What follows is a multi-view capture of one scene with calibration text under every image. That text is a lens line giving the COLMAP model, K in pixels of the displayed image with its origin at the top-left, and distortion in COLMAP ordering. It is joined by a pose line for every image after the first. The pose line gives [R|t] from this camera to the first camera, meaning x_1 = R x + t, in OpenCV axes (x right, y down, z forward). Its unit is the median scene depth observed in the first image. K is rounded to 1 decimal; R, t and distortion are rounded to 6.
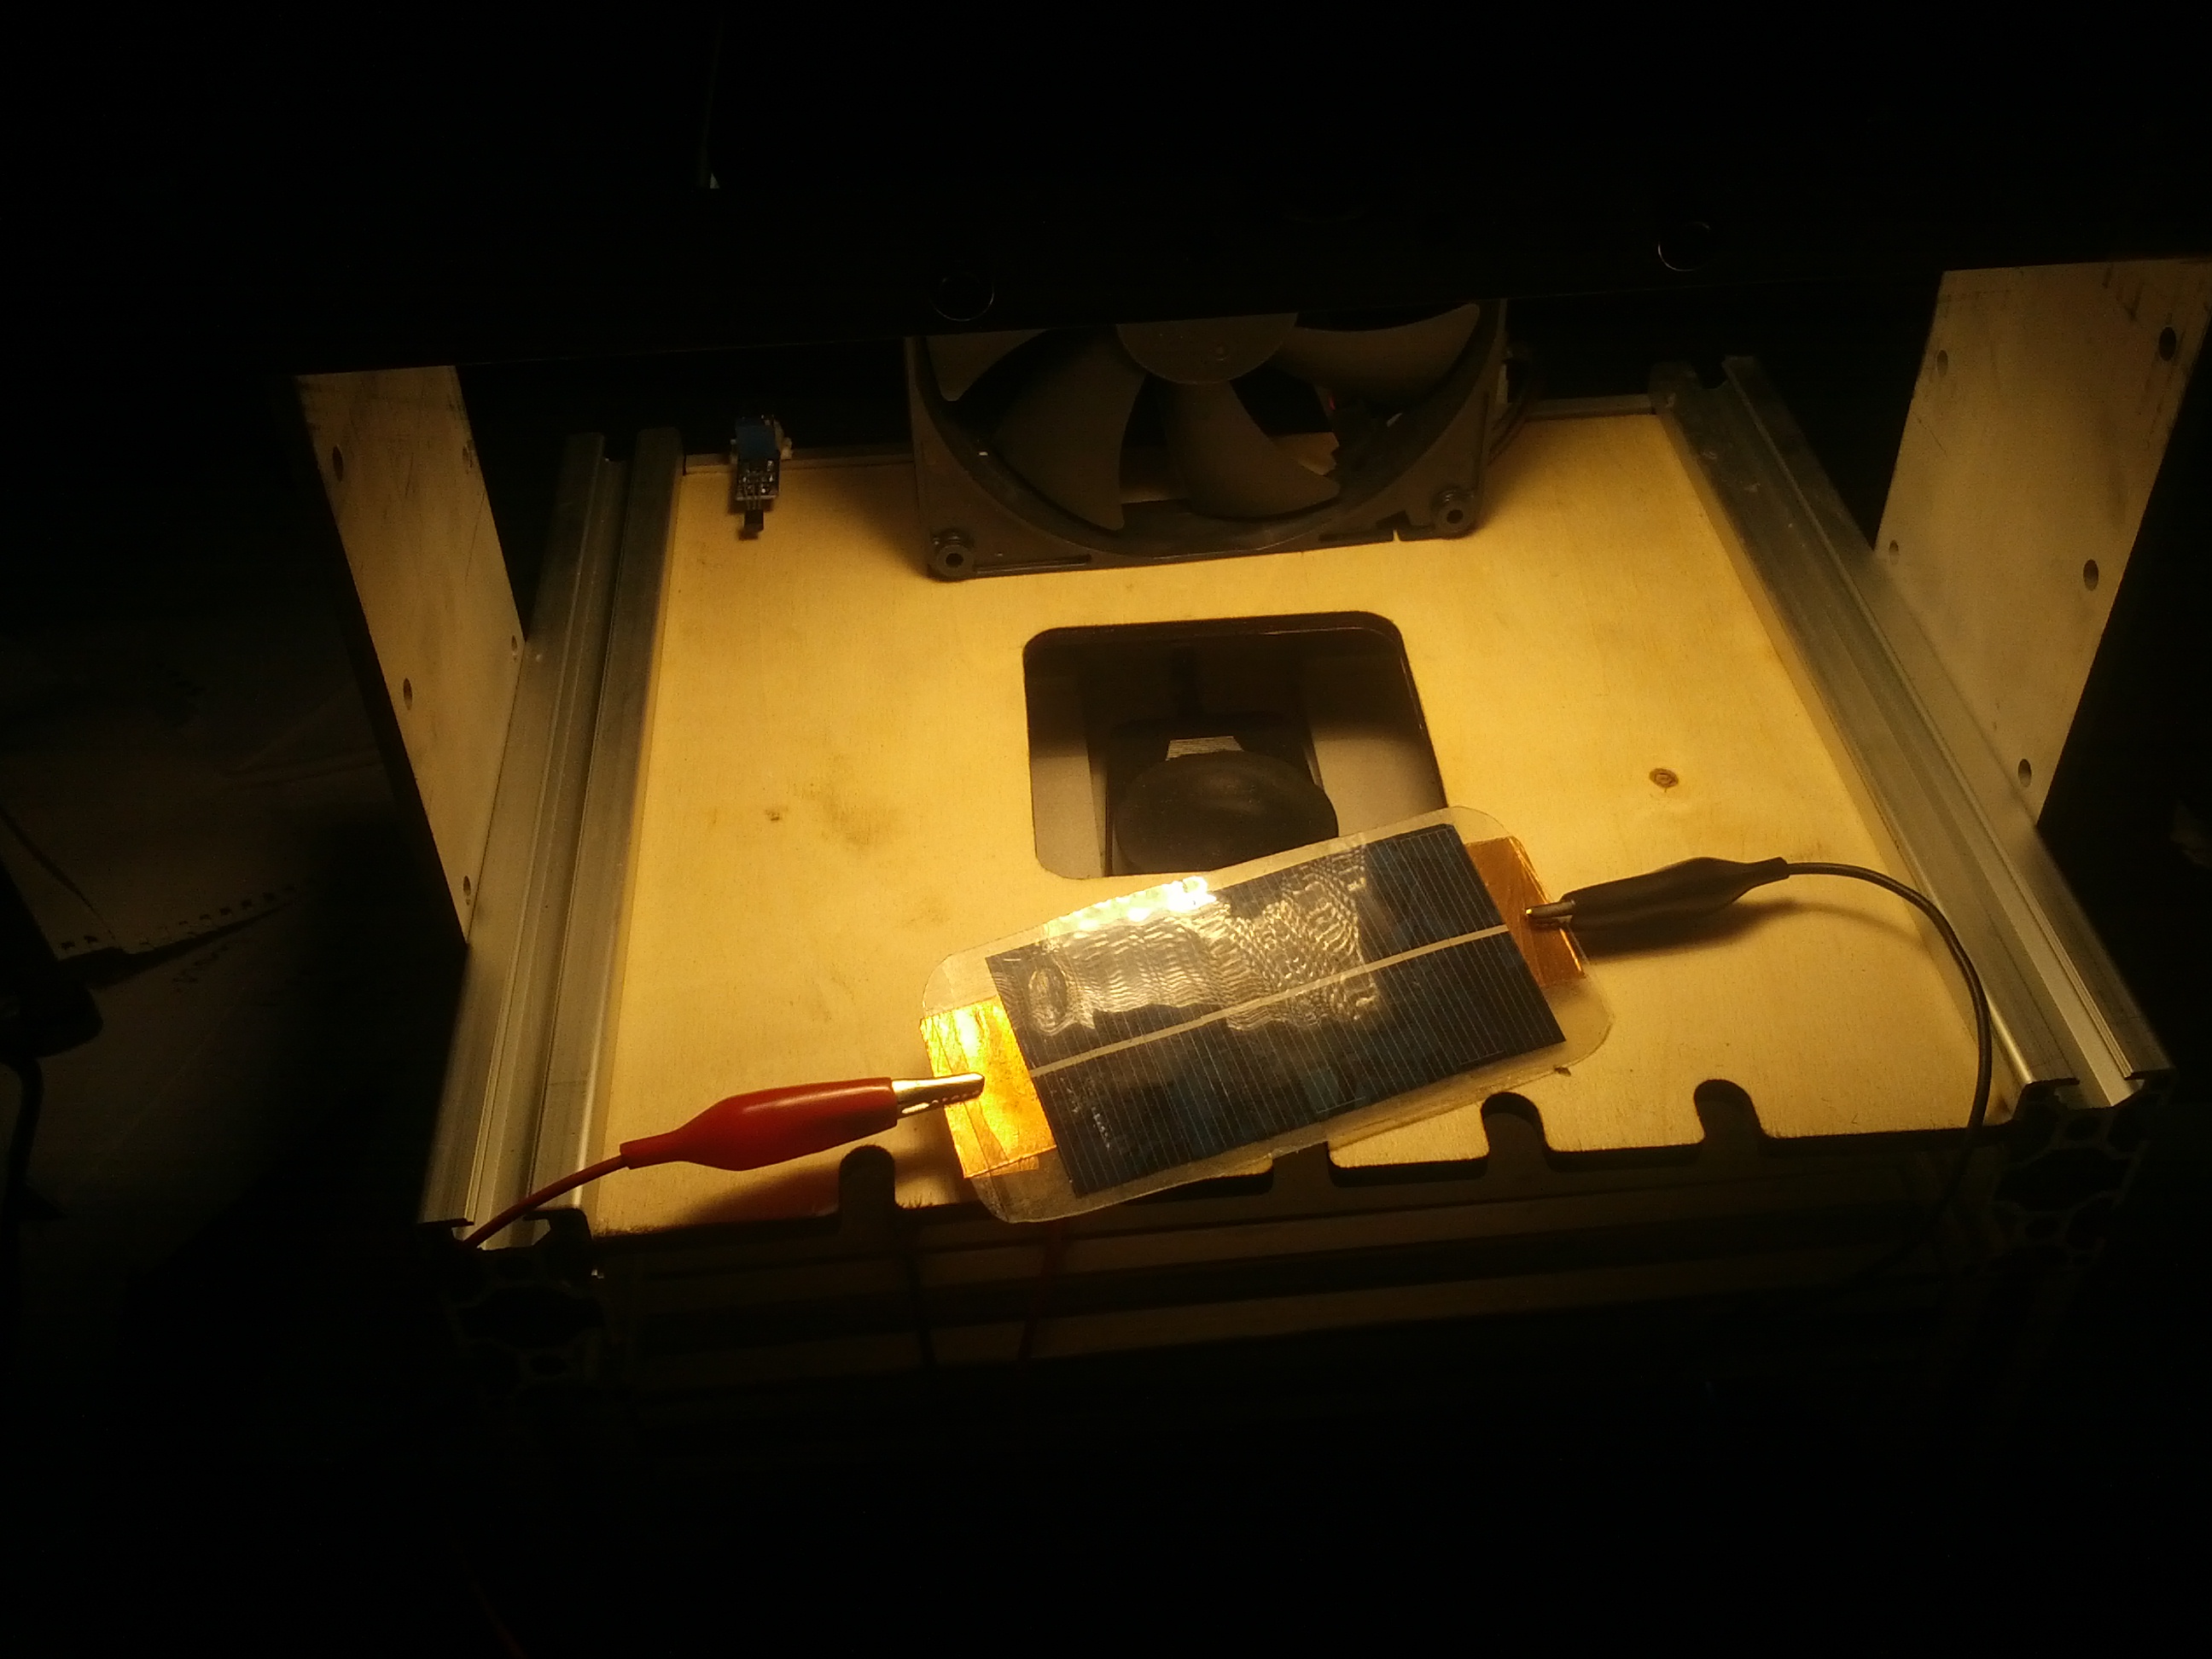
lens RADIAL K [[2185.0, 0, 1070.3], [0, 2185.0, 830.4], [0, 0, 1]] dist [-0.094306, 0.002867]
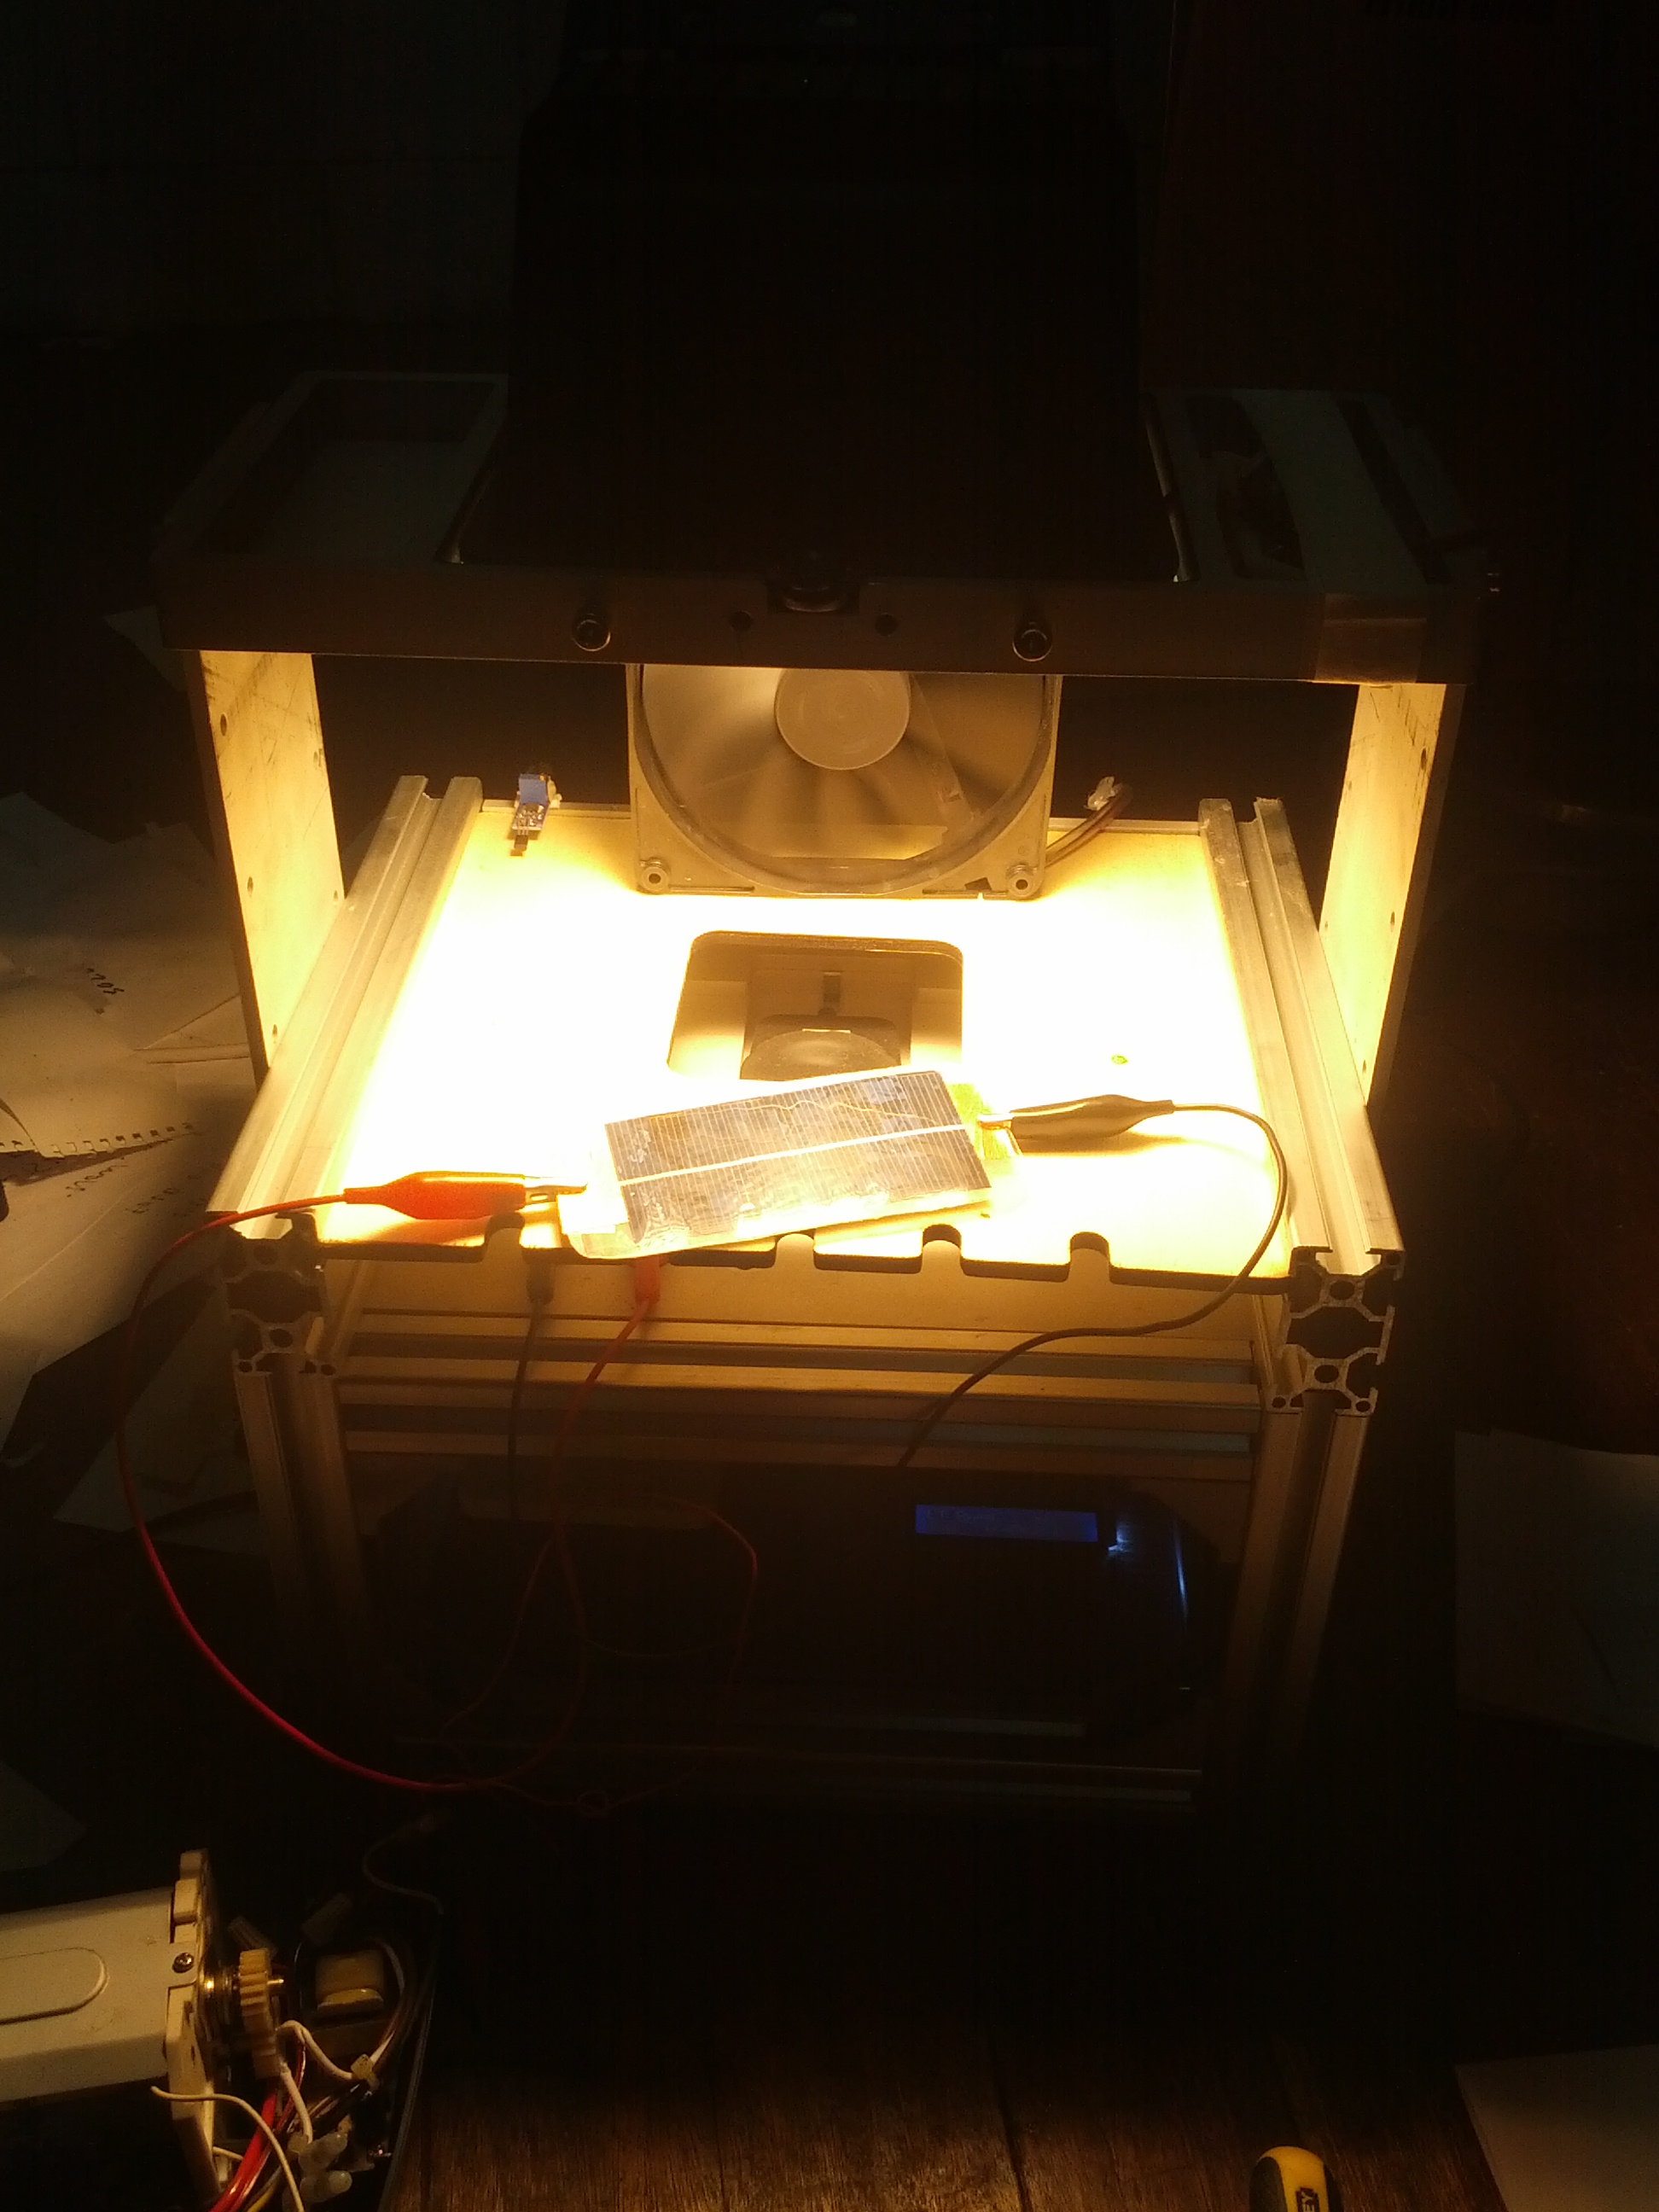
lens RADIAL K [[2147.3, 0, 829.5], [0, 2147.3, 1106.0], [0, 0, 1]] dist [-0.162725, -0.005537]
pose [[0.993009, 0.097285, -0.066855, 0.171909], [-0.104280, 0.988375, -0.110641, 0.167947], [0.055314, 0.116839, 0.991609, -0.356312]]
